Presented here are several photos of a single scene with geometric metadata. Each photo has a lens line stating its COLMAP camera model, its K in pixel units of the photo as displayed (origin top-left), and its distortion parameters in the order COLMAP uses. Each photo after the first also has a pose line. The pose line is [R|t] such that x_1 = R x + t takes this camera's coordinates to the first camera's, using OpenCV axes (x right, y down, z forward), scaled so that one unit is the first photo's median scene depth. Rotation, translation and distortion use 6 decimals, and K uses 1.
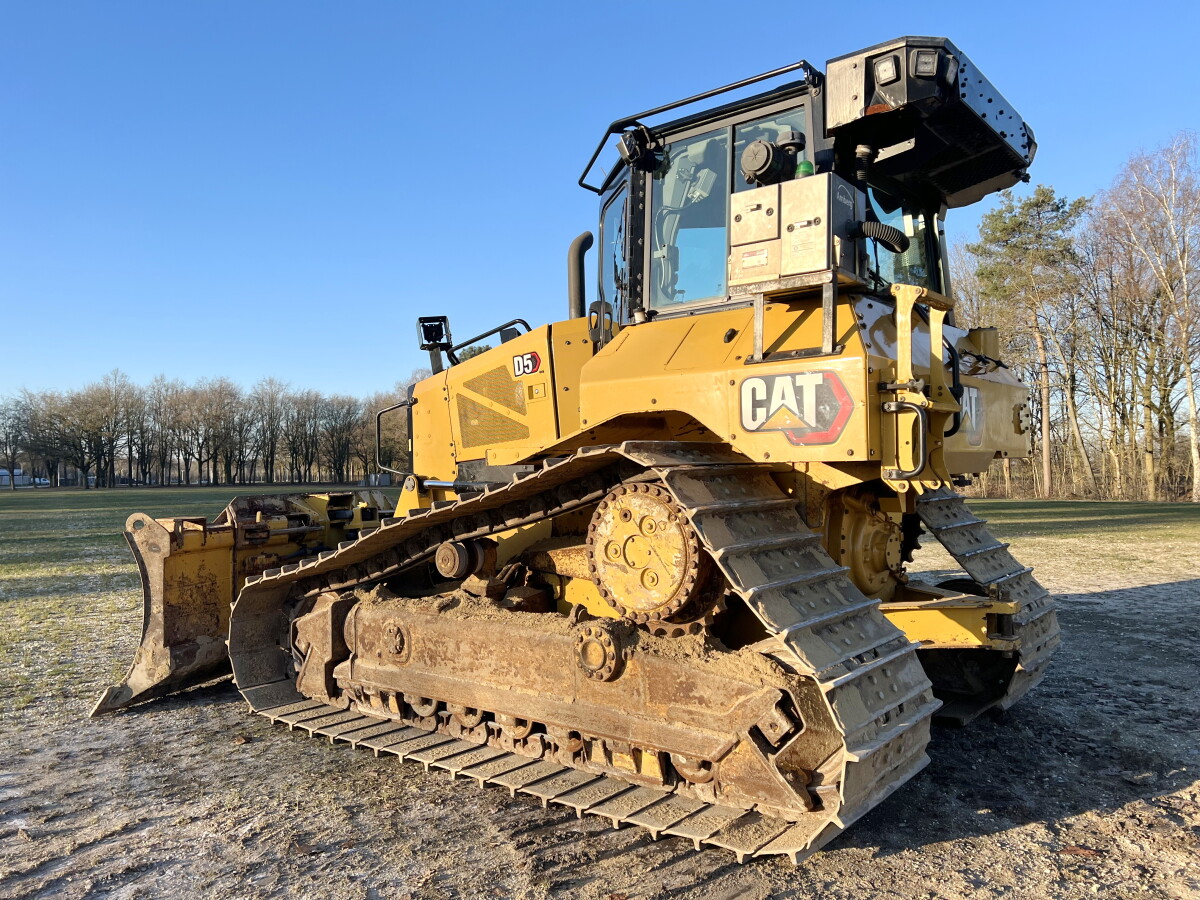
lens RADIAL K [[897.7, 0, 600.0], [0, 897.7, 450.0], [0, 0, 1]] dist [0.112087, -0.286421]
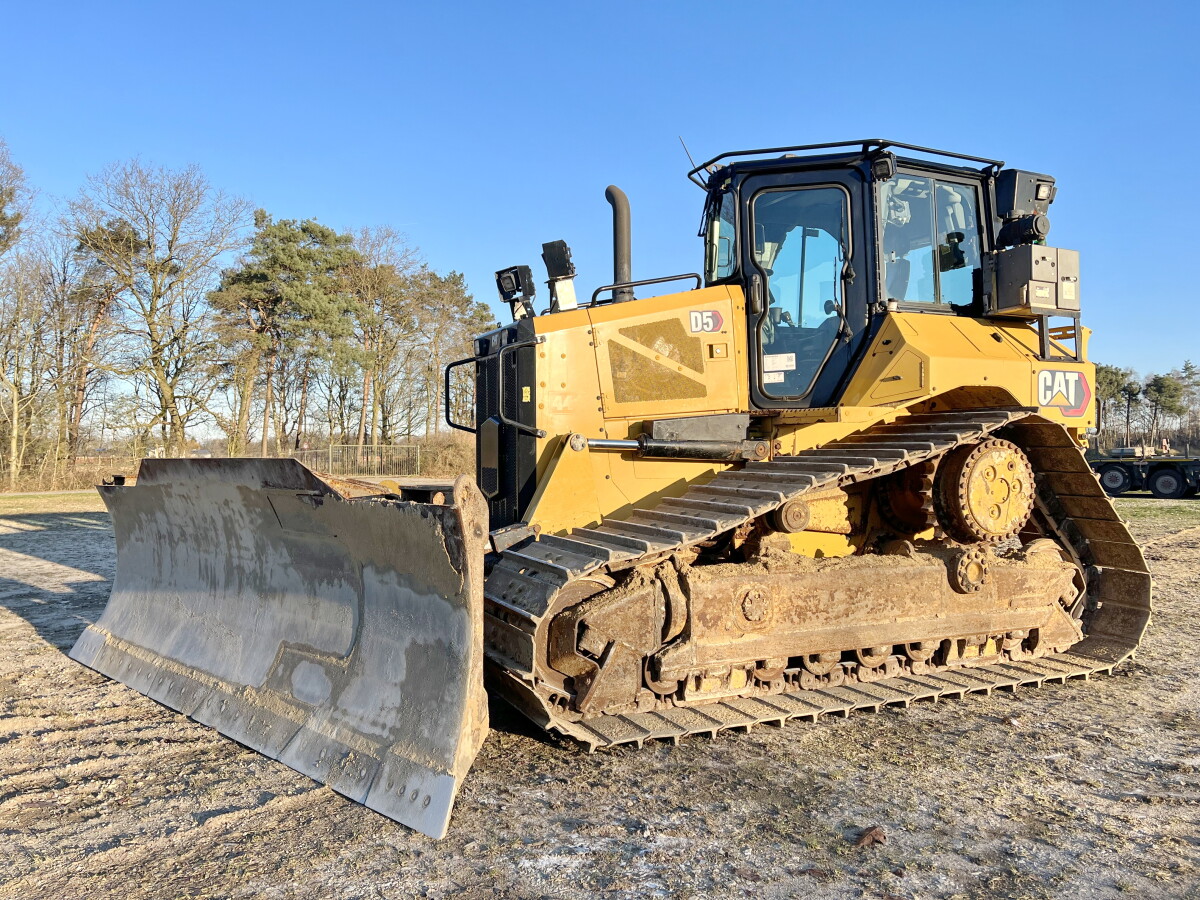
lens RADIAL K [[897.7, 0, 600.0], [0, 897.7, 450.0], [0, 0, 1]] dist [0.112087, -0.286421]
pose [[0.438833, 0.017092, 0.898406, -1.225808], [-0.024831, 0.999668, -0.006890, 0.066099], [-0.898225, -0.019284, 0.439112, 0.805068]]
